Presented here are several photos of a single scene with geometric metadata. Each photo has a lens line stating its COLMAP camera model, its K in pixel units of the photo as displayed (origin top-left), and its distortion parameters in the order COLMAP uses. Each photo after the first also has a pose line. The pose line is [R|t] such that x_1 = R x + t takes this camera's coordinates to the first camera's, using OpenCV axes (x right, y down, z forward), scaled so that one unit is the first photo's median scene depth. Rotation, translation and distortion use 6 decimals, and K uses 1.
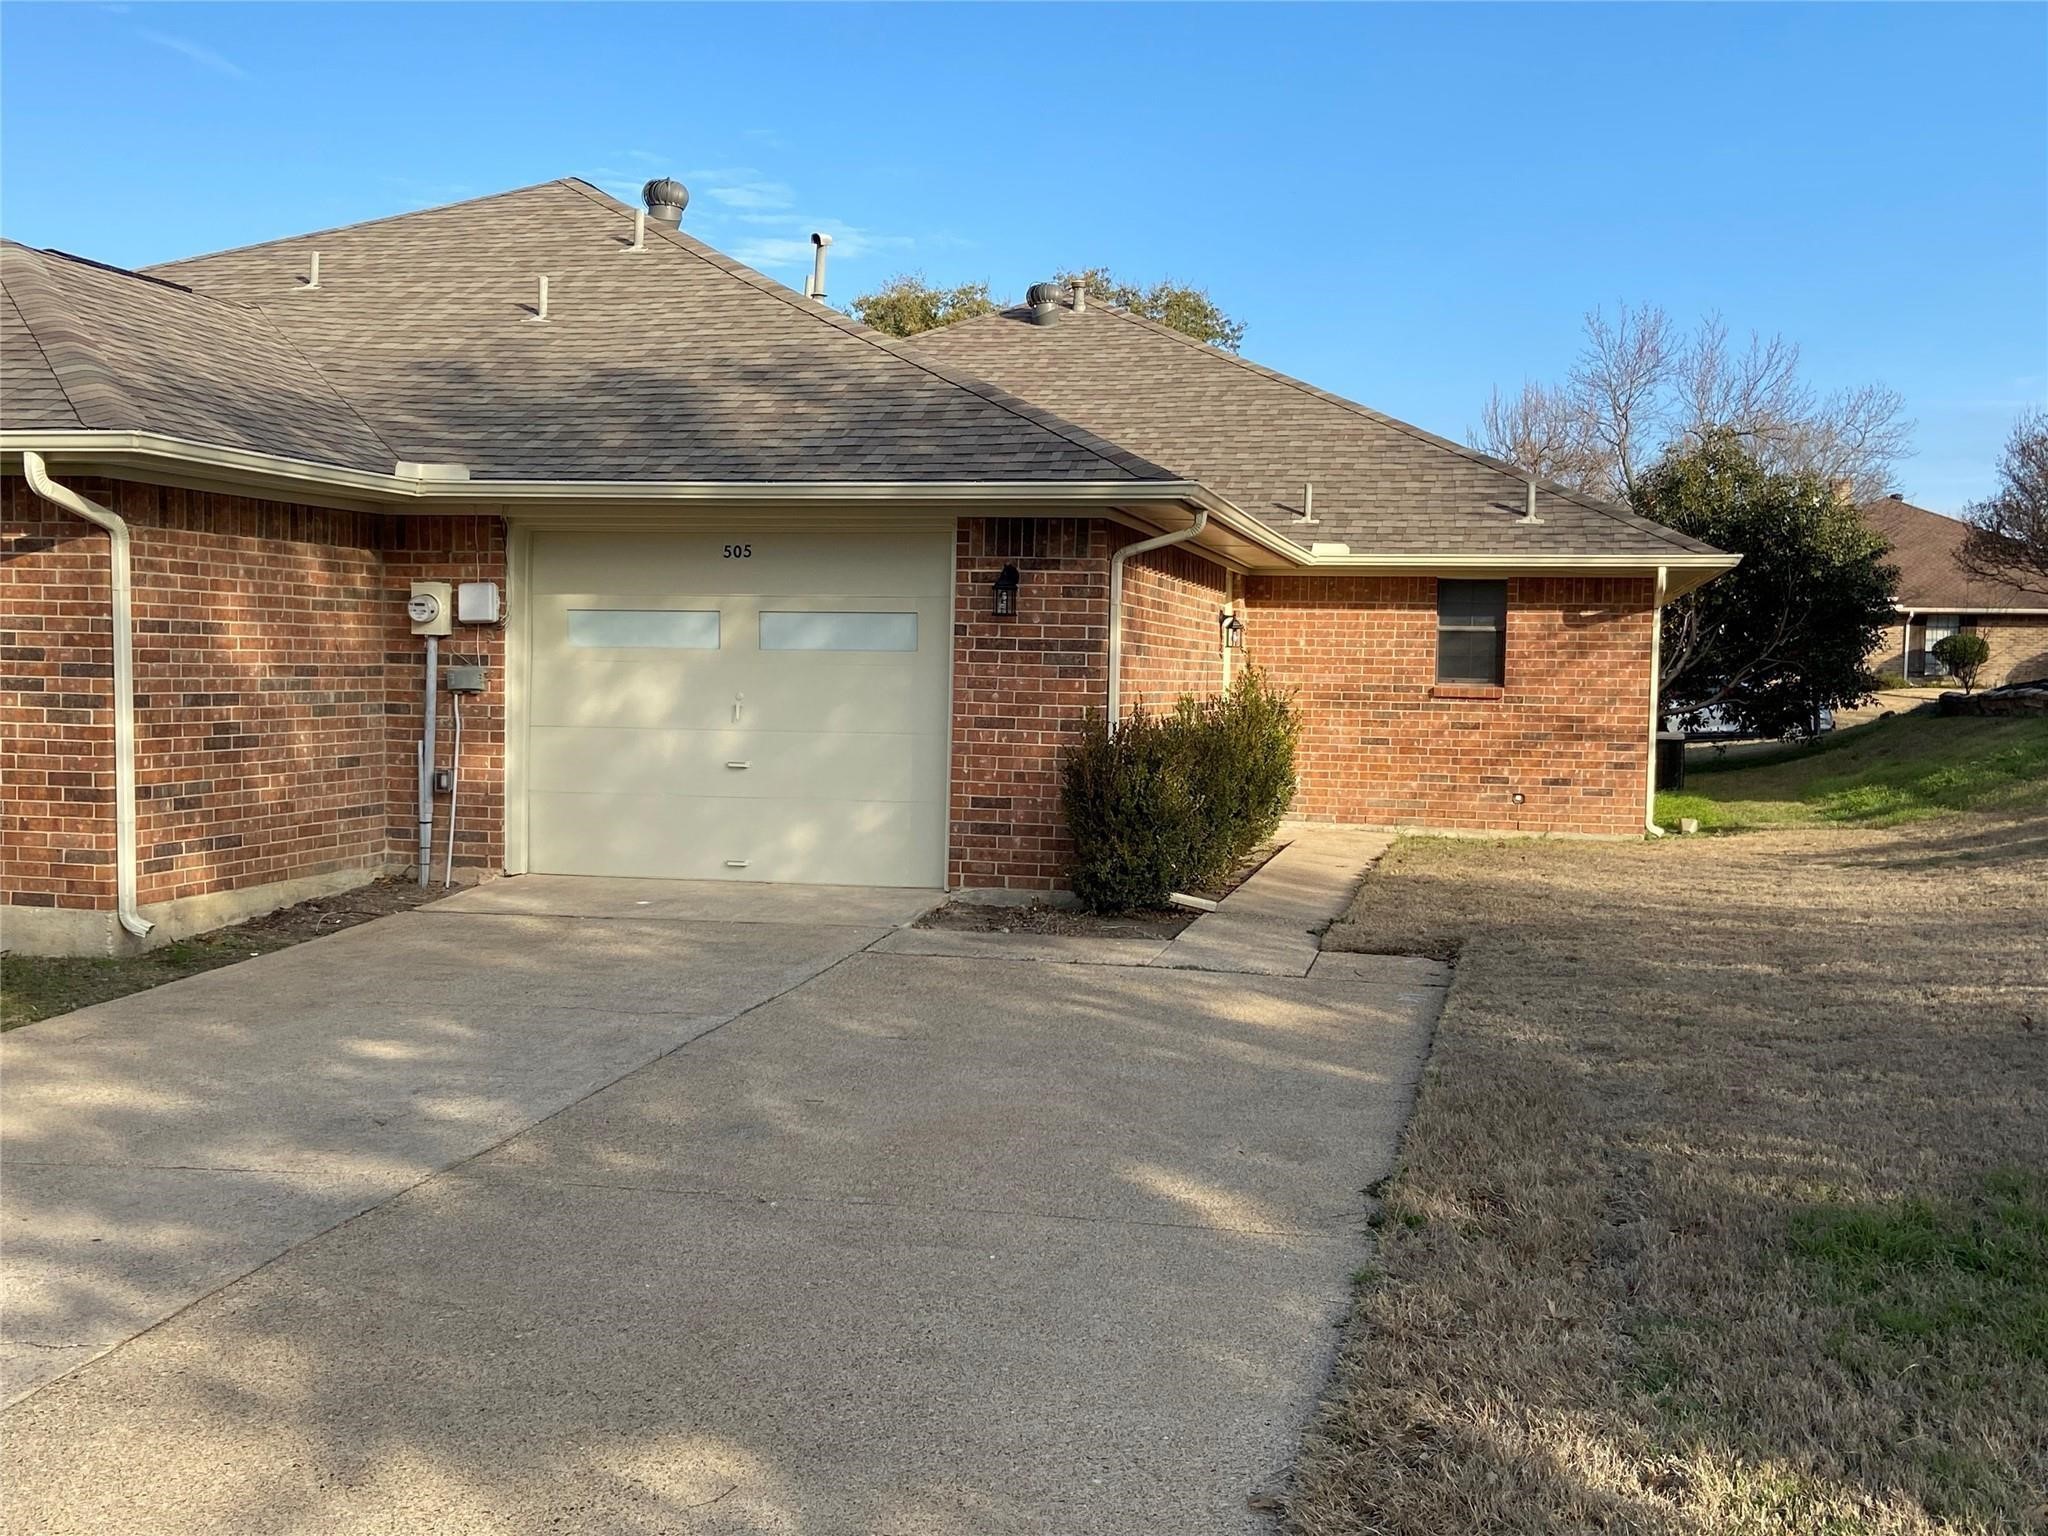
lens RADIAL K [[2099.8, 0, 1019.3], [0, 2099.8, 770.7], [0, 0, 1]] dist [0.020265, 0.000000]
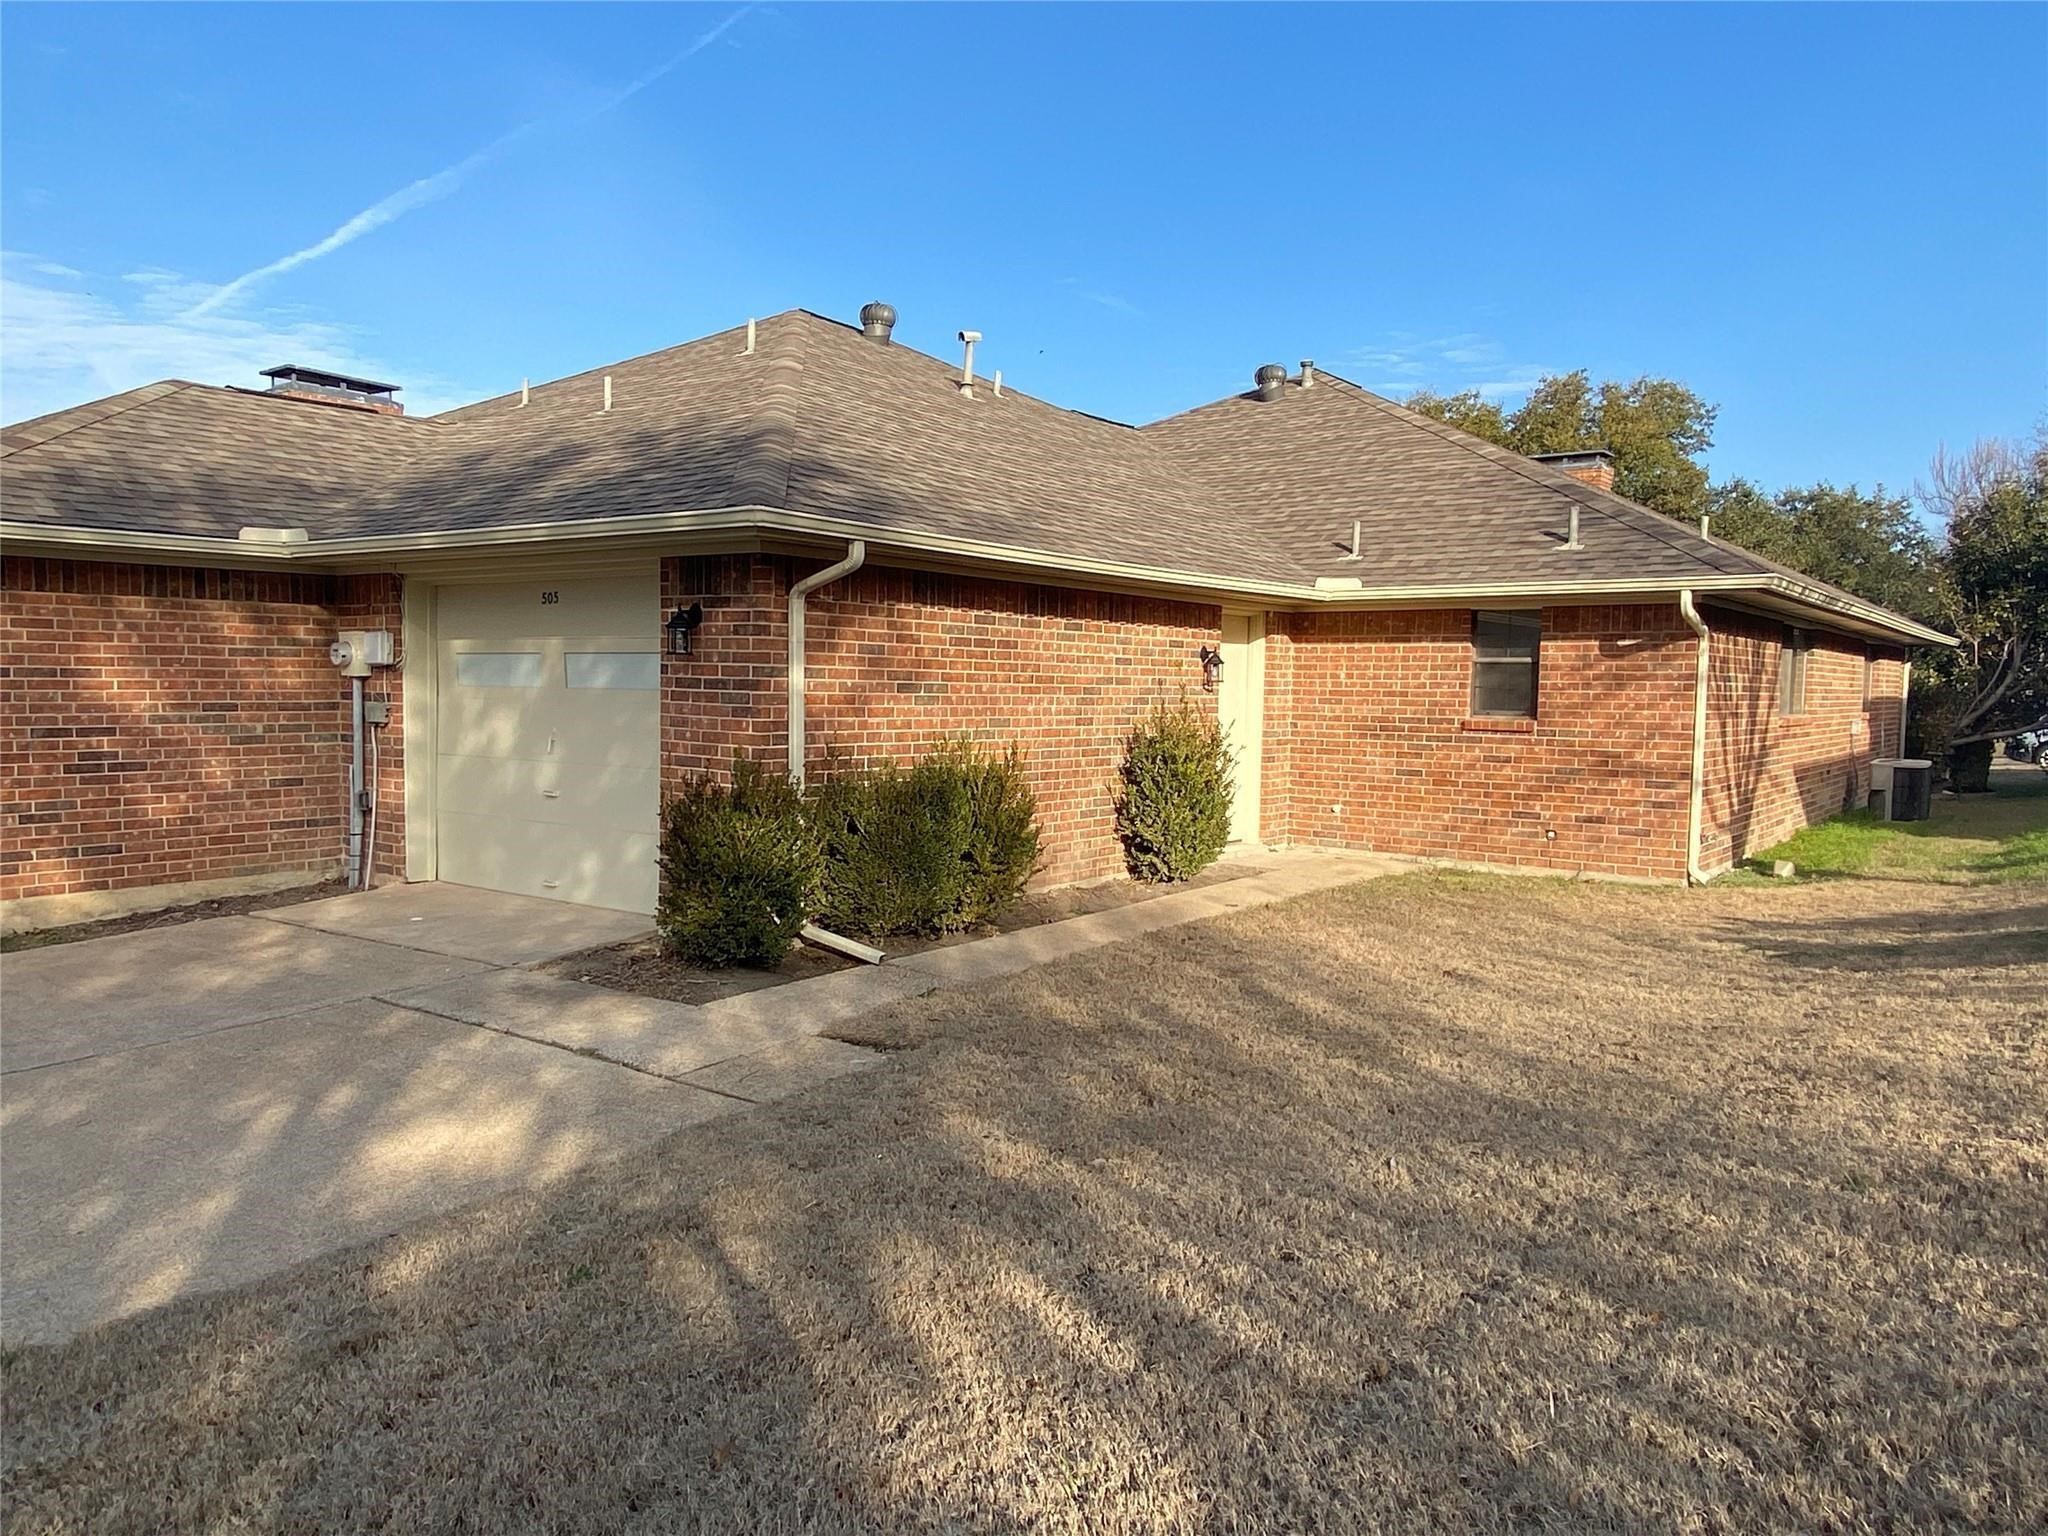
lens RADIAL K [[1419.8, 0, 1029.1], [0, 1419.8, 776.8], [0, 0, 1]] dist [0.028638, -0.007670]
pose [[0.913041, 0.022549, -0.407245, 0.393513], [-0.017797, 0.999722, 0.015454, -0.027056], [0.407480, -0.006862, 0.913188, 0.417588]]
